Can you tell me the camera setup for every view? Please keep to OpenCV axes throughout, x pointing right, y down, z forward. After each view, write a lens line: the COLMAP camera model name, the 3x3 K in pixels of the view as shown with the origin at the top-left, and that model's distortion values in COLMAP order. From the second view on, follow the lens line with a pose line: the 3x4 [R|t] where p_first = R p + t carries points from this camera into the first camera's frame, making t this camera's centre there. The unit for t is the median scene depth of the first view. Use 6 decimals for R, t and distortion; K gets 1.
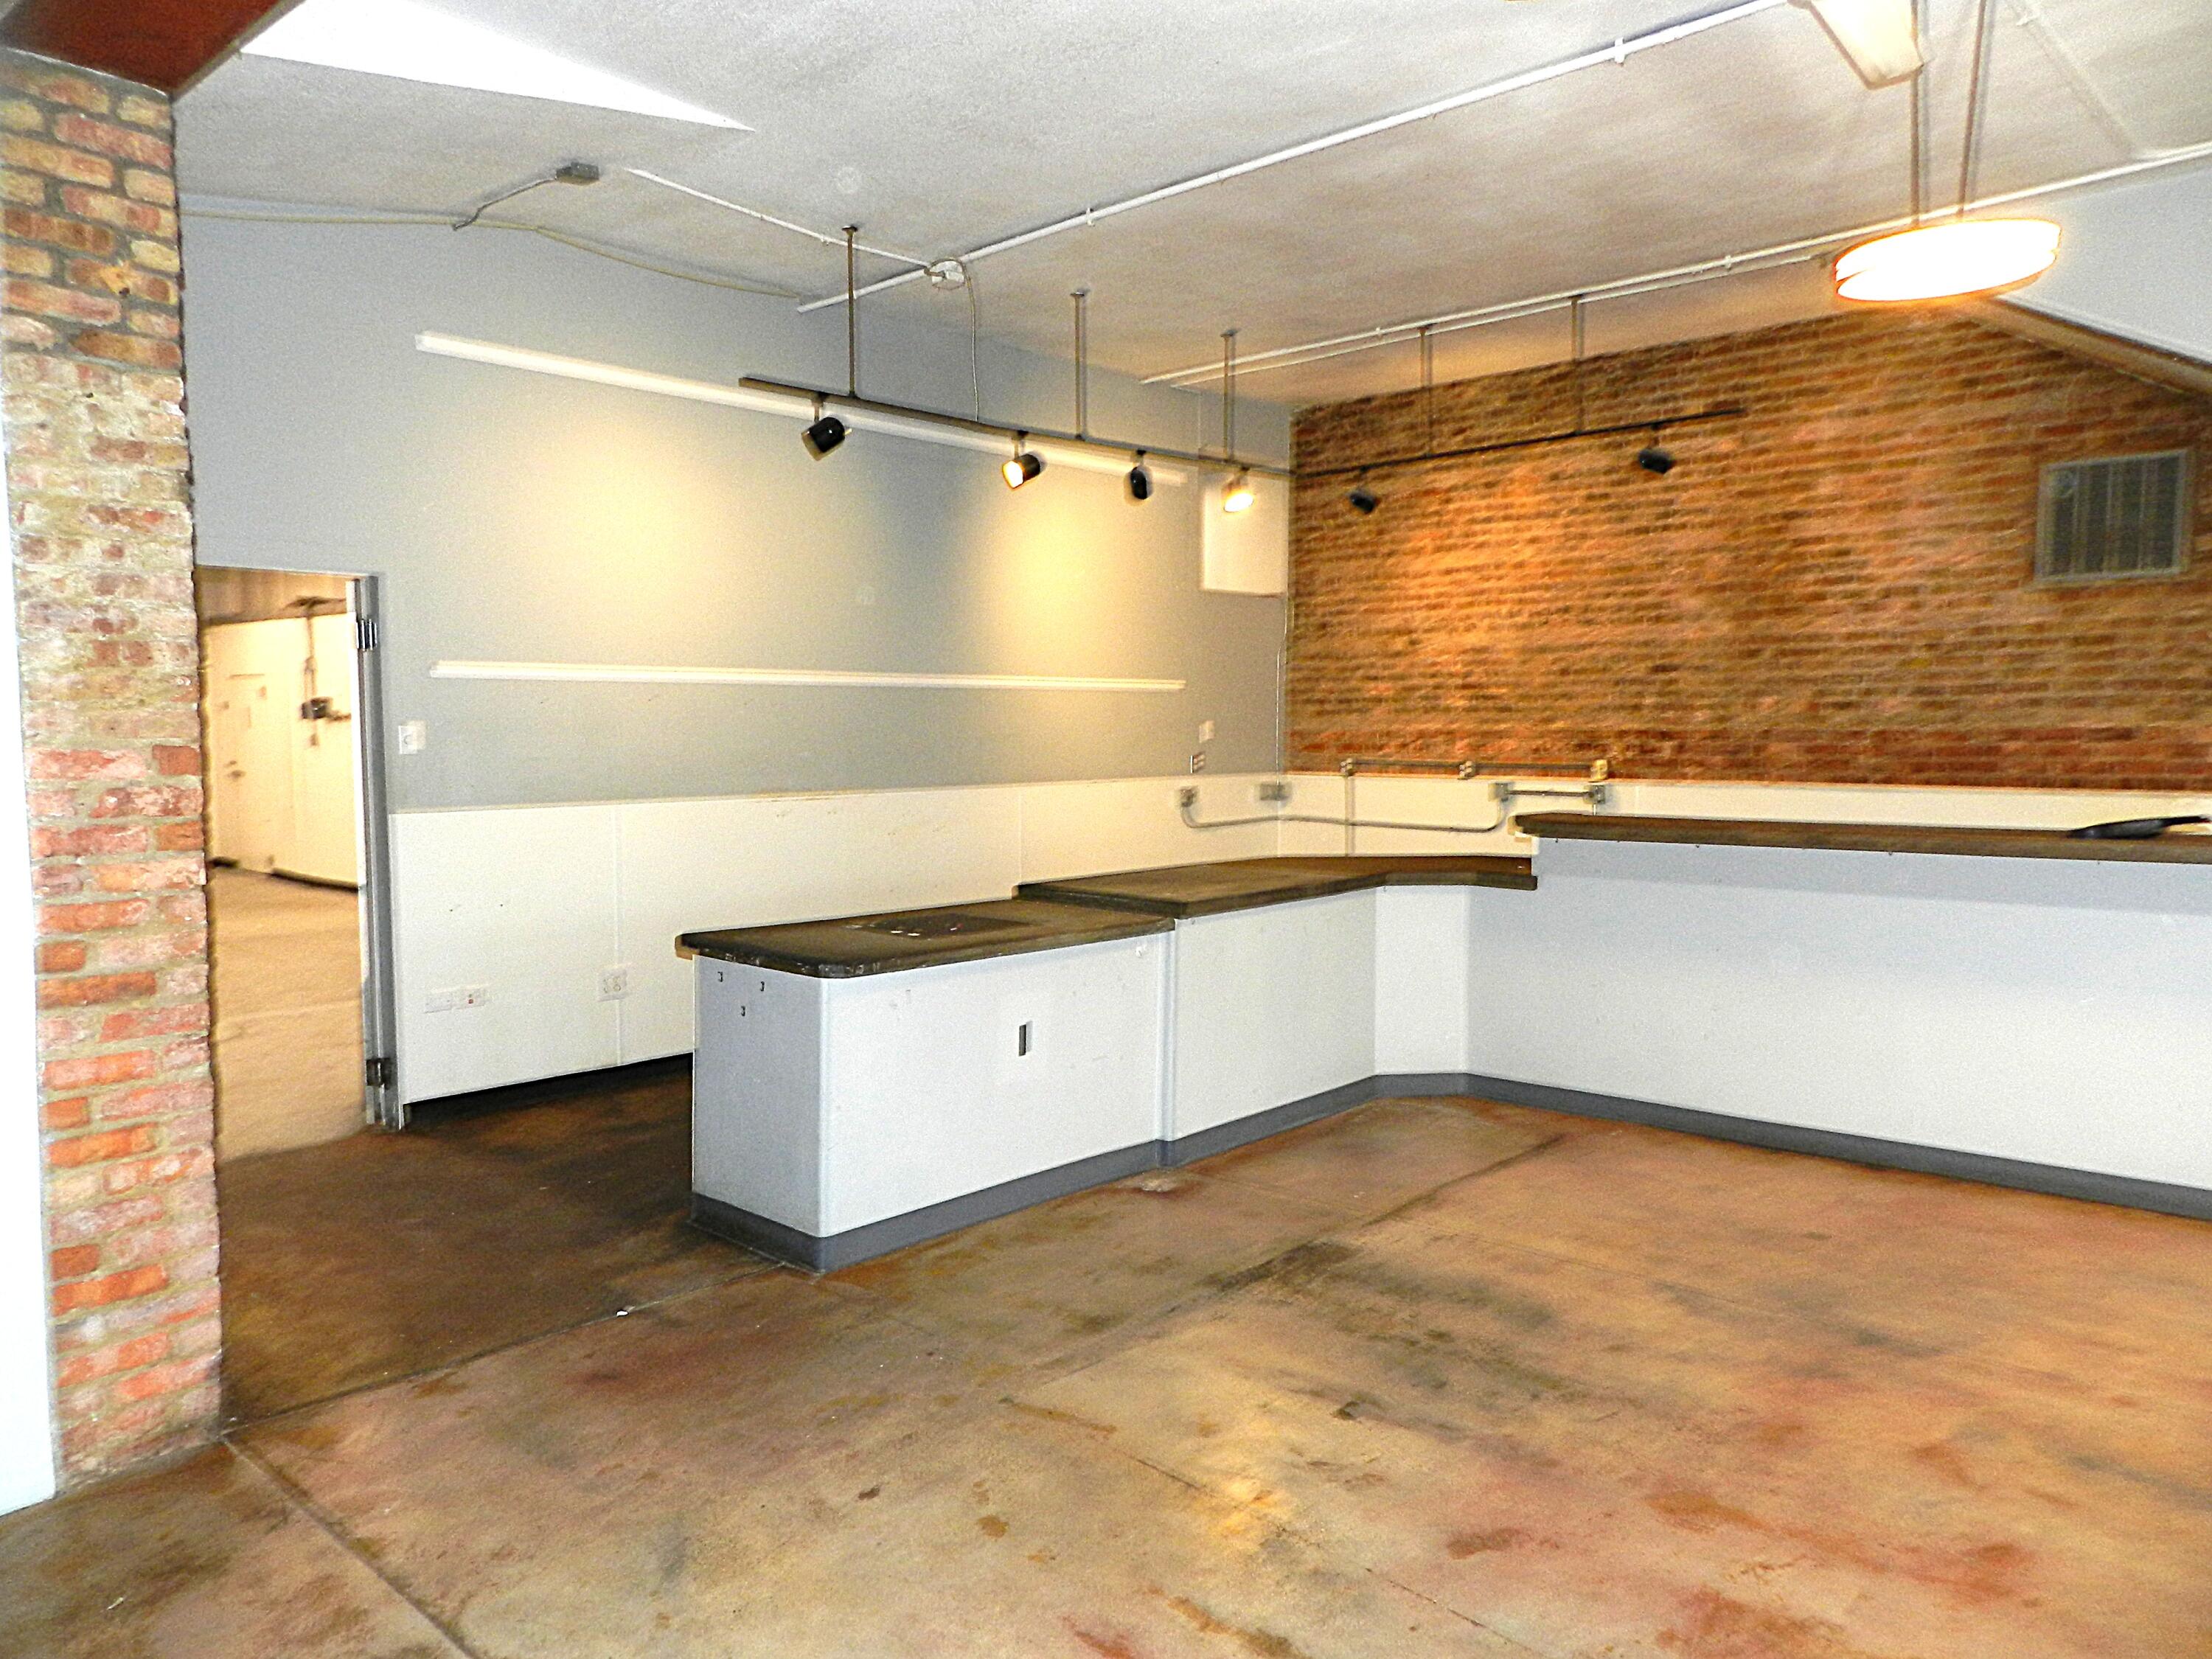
lens RADIAL K [[1442.9, 0, 1068.5], [0, 1442.9, 841.3], [0, 0, 1]] dist [0.007600, 0.000720]
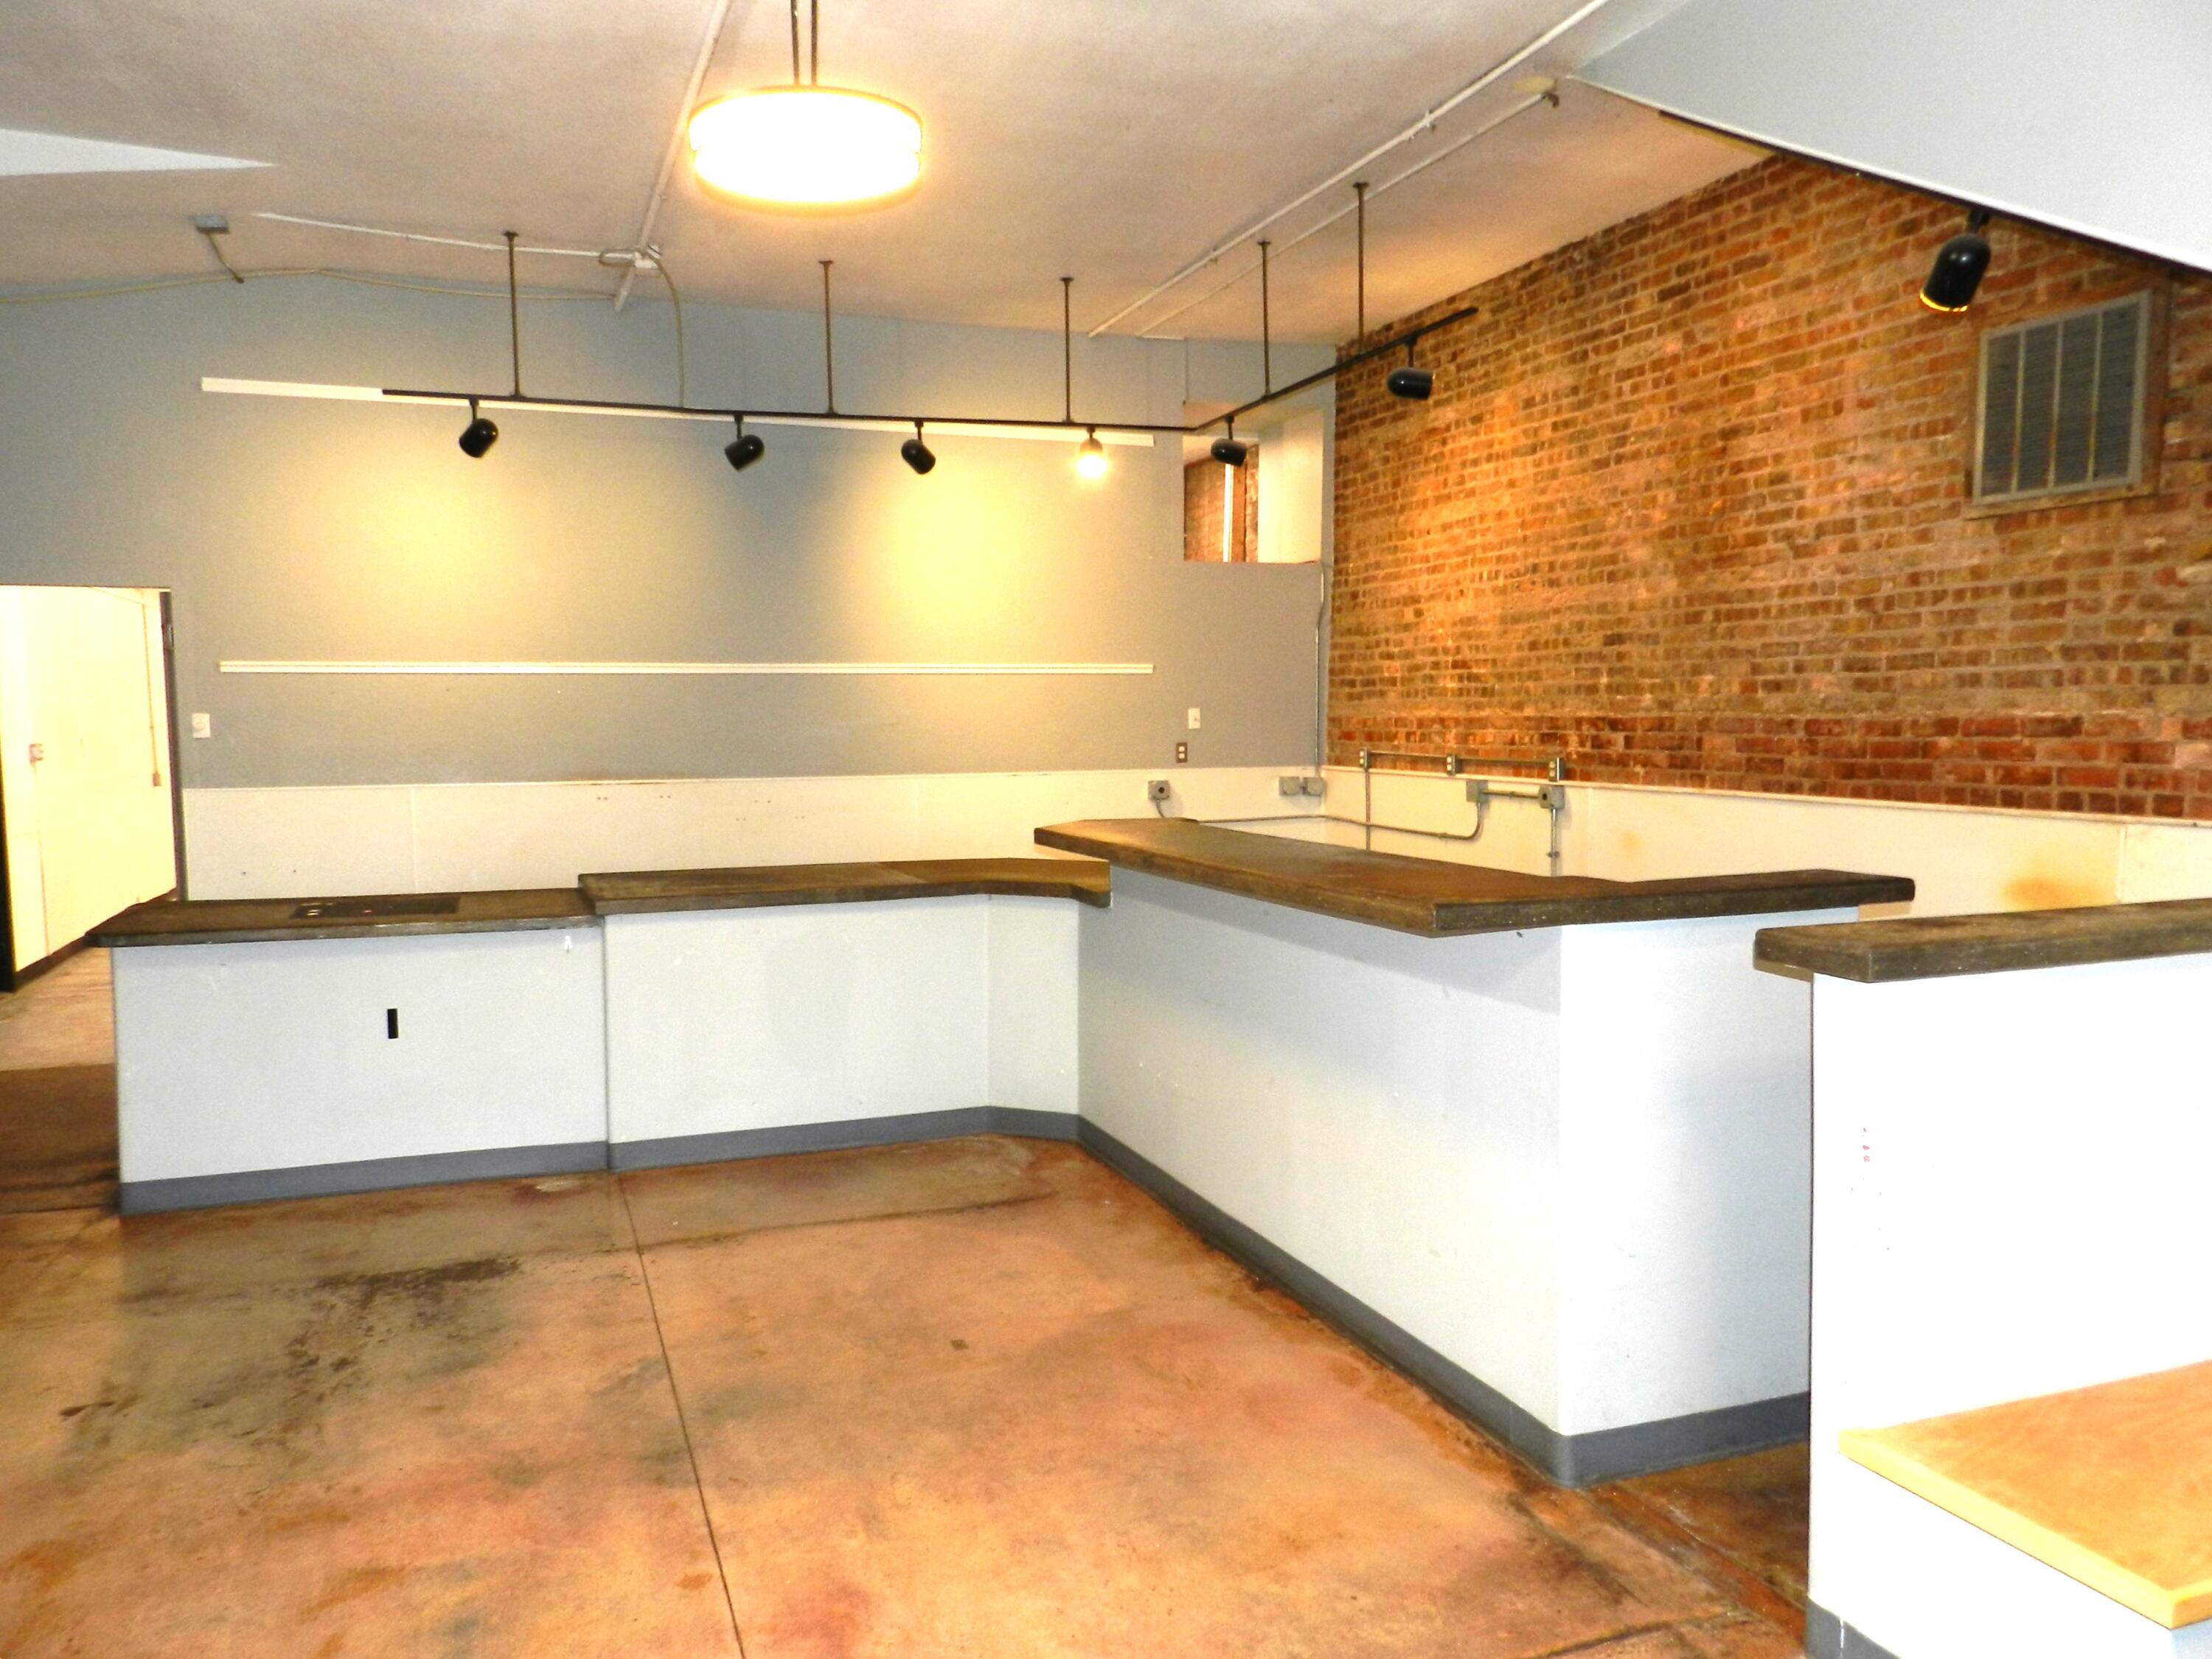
lens RADIAL K [[1516.1, 0, 1104.2], [0, 1516.1, 835.6], [0, 0, 1]] dist [0.021751, -0.001736]
pose [[0.904254, 0.033732, -0.425662, 0.547183], [-0.031451, 0.999429, 0.012386, -0.015933], [0.425836, 0.002187, 0.904798, 0.147306]]
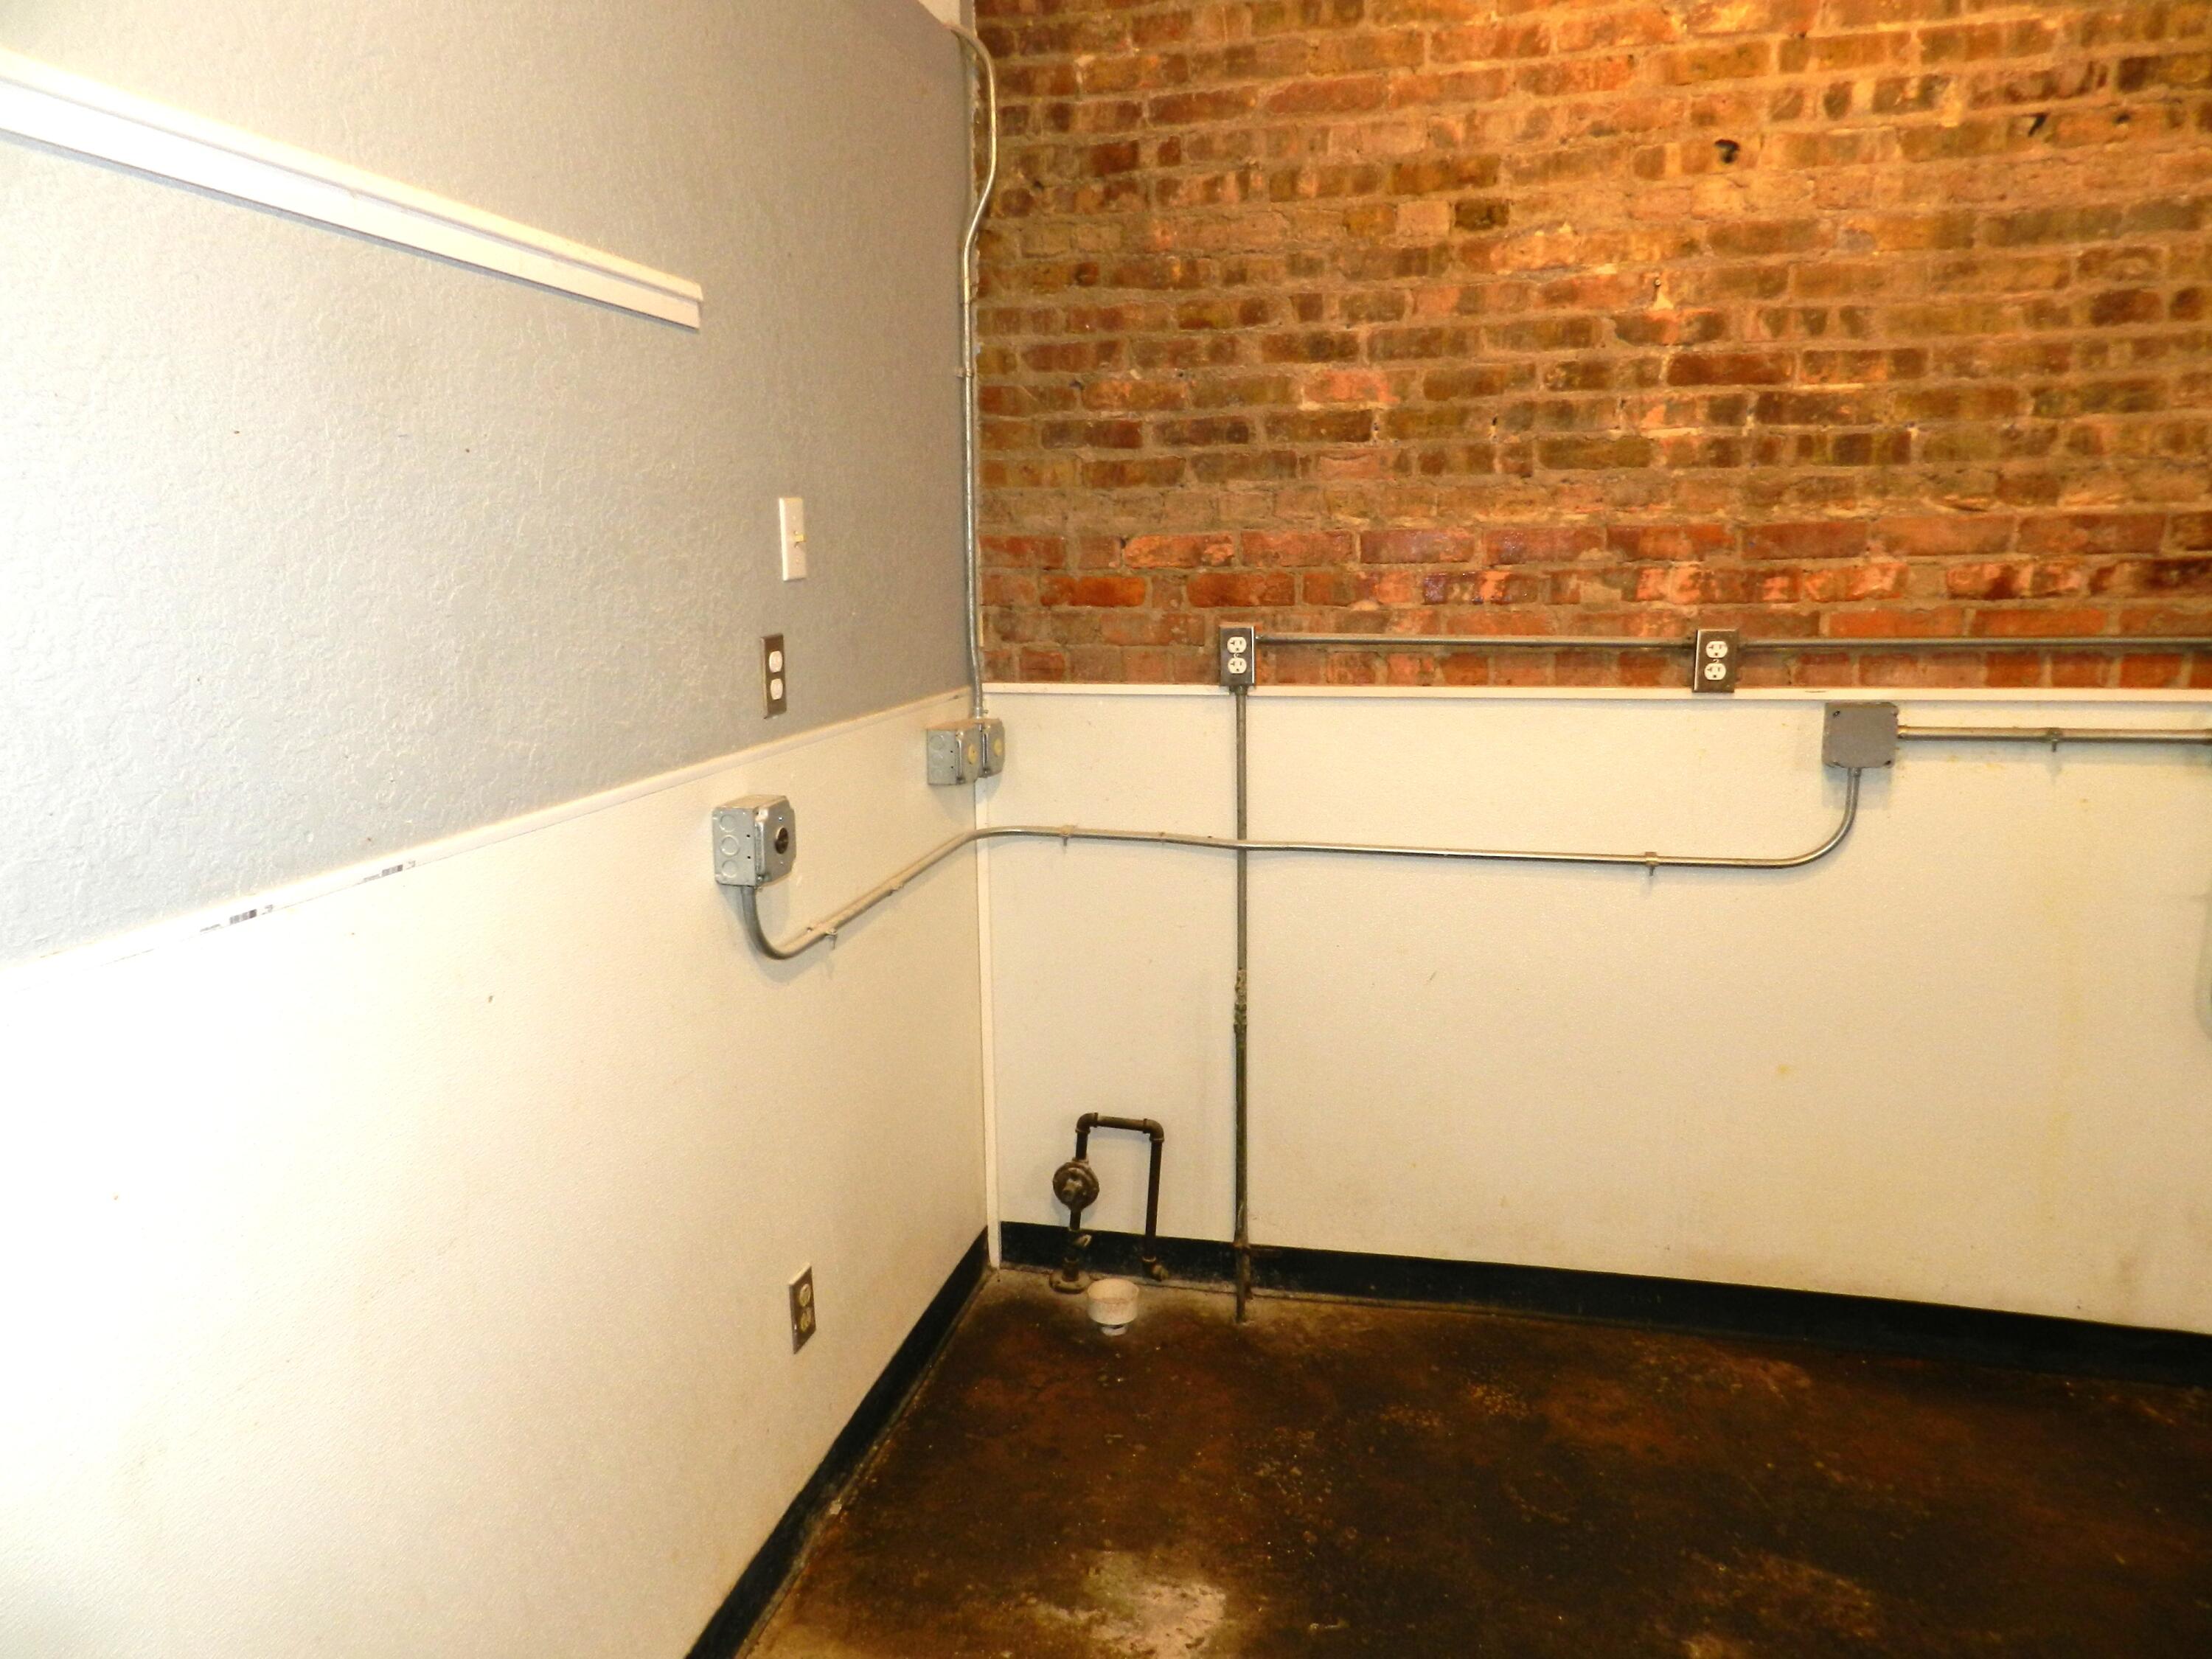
lens RADIAL K [[1516.1, 0, 1104.2], [0, 1516.1, 835.6], [0, 0, 1]] dist [0.021751, -0.001736]
pose [[0.863808, -0.101345, 0.493522, 0.018353], [0.050040, 0.991974, 0.116118, -0.066802], [-0.501330, -0.075608, 0.861947, 0.929258]]
